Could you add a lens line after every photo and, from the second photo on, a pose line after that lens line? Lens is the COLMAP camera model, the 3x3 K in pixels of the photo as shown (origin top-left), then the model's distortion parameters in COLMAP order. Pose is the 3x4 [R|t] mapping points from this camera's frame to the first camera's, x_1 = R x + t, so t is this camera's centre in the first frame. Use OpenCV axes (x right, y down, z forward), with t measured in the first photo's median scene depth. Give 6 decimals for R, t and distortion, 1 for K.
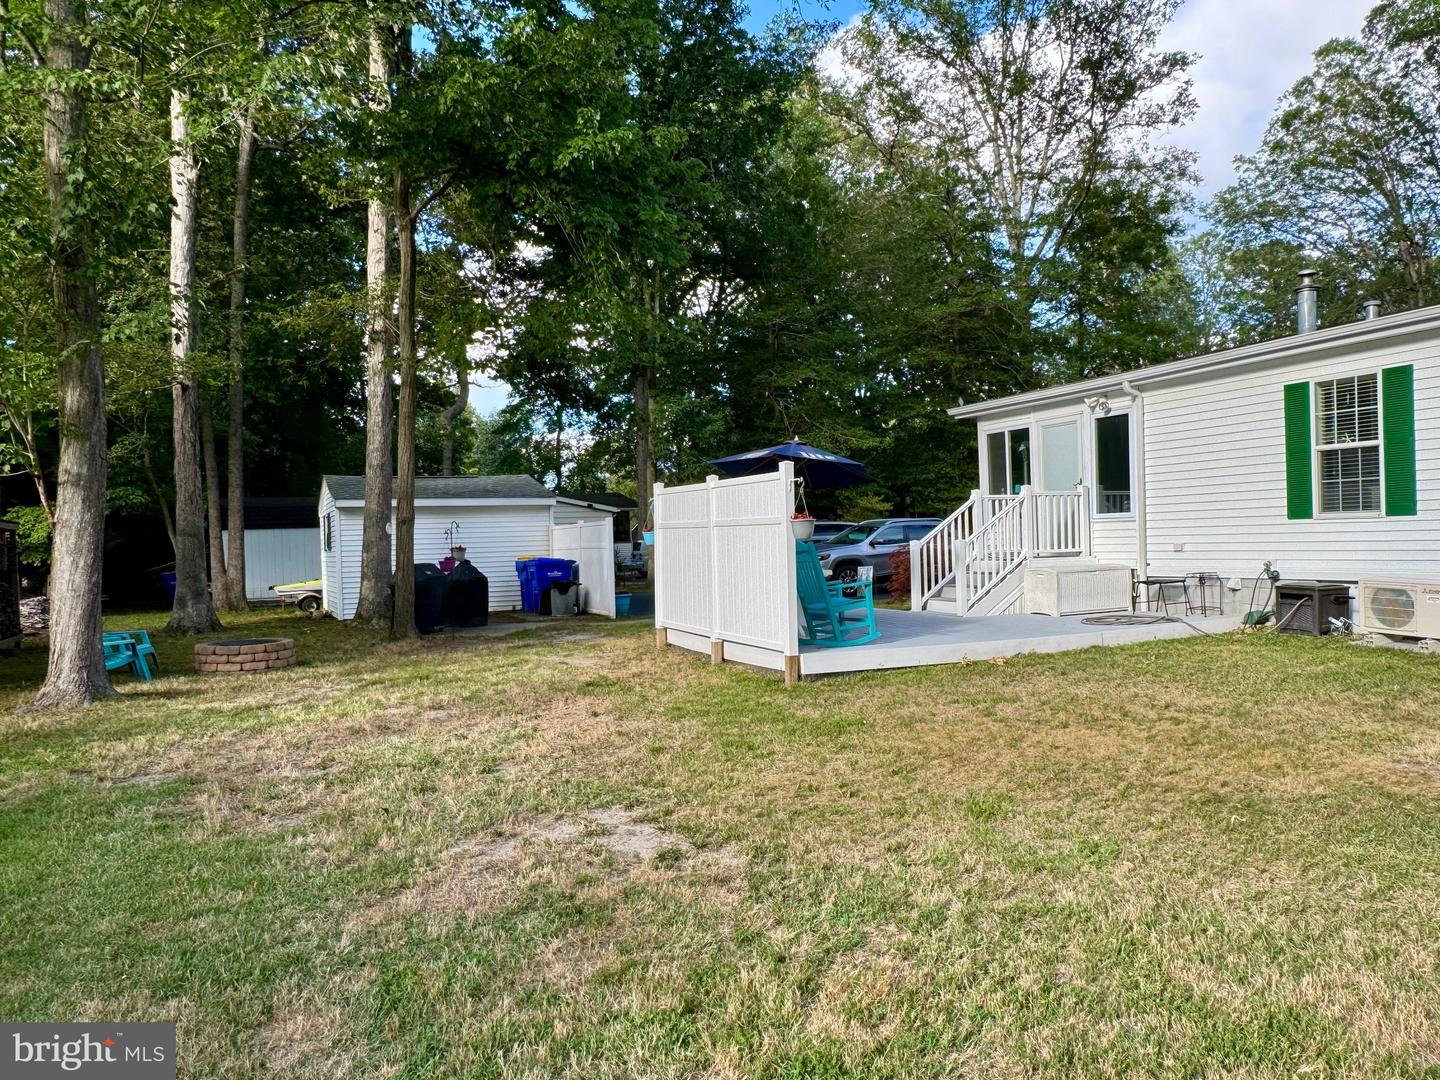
lens RADIAL K [[1009.2, 0, 720.0], [0, 1009.2, 540.0], [0, 0, 1]] dist [0.008712, 0.007108]
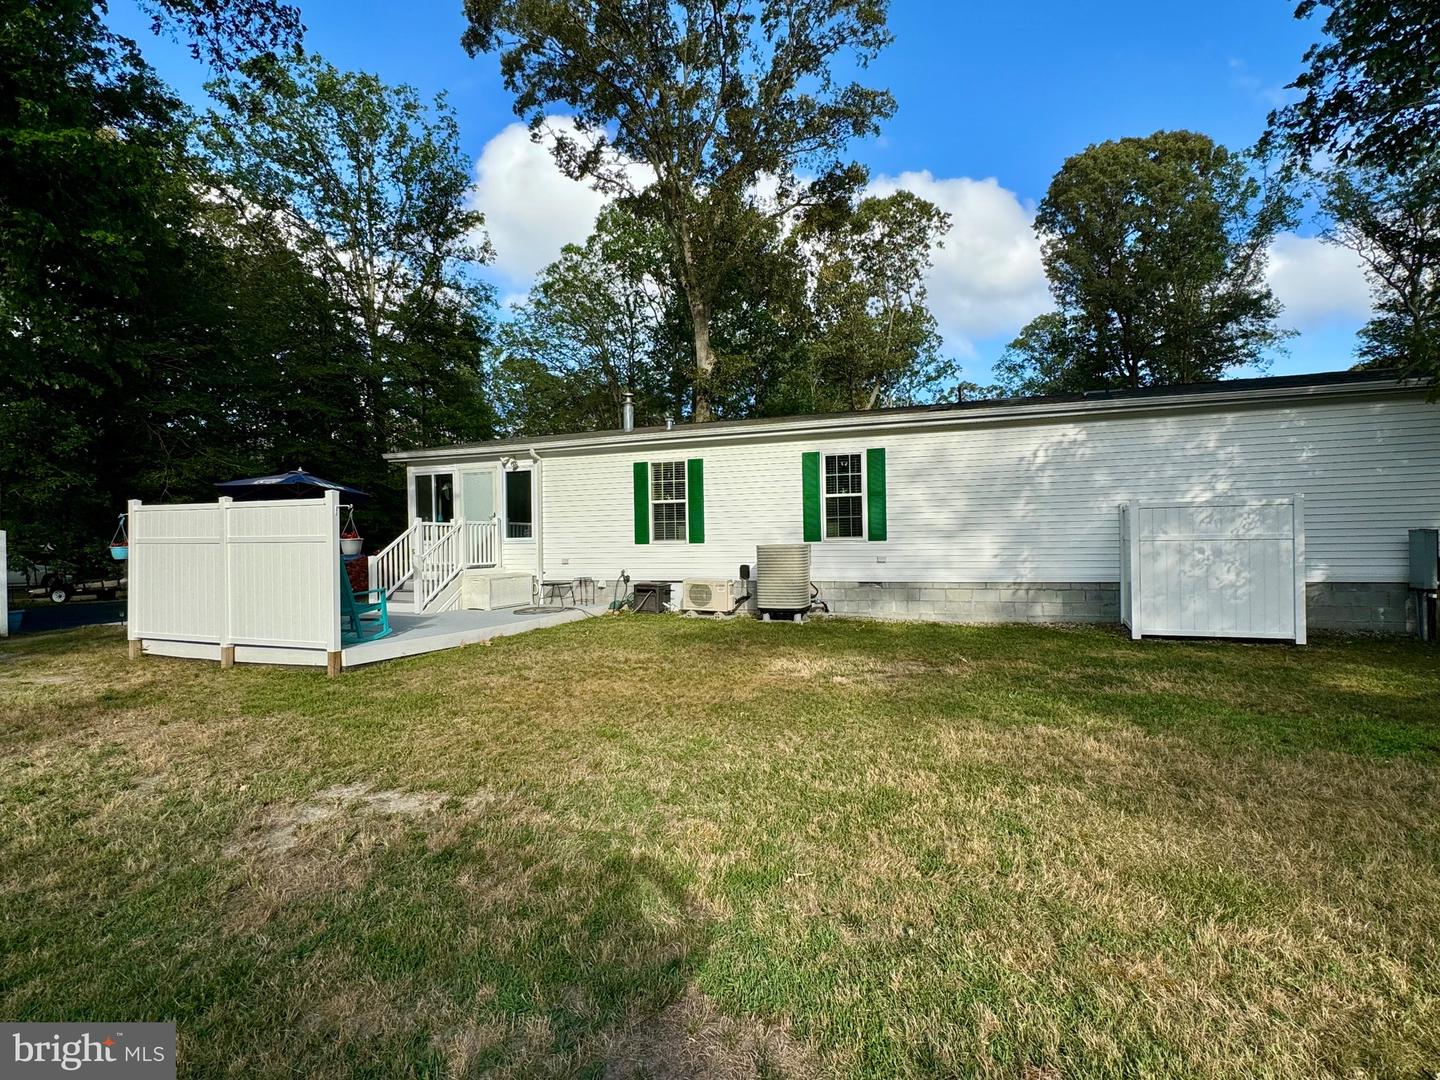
lens RADIAL K [[742.9, 0, 720.0], [0, 742.9, 540.0], [0, 0, 1]] dist [-0.002480, 0.000414]
pose [[0.715153, 0.018760, 0.698716, -0.187500], [-0.003571, 0.999725, -0.023187, 0.000404], [-0.698959, 0.014087, 0.715023, 0.038860]]
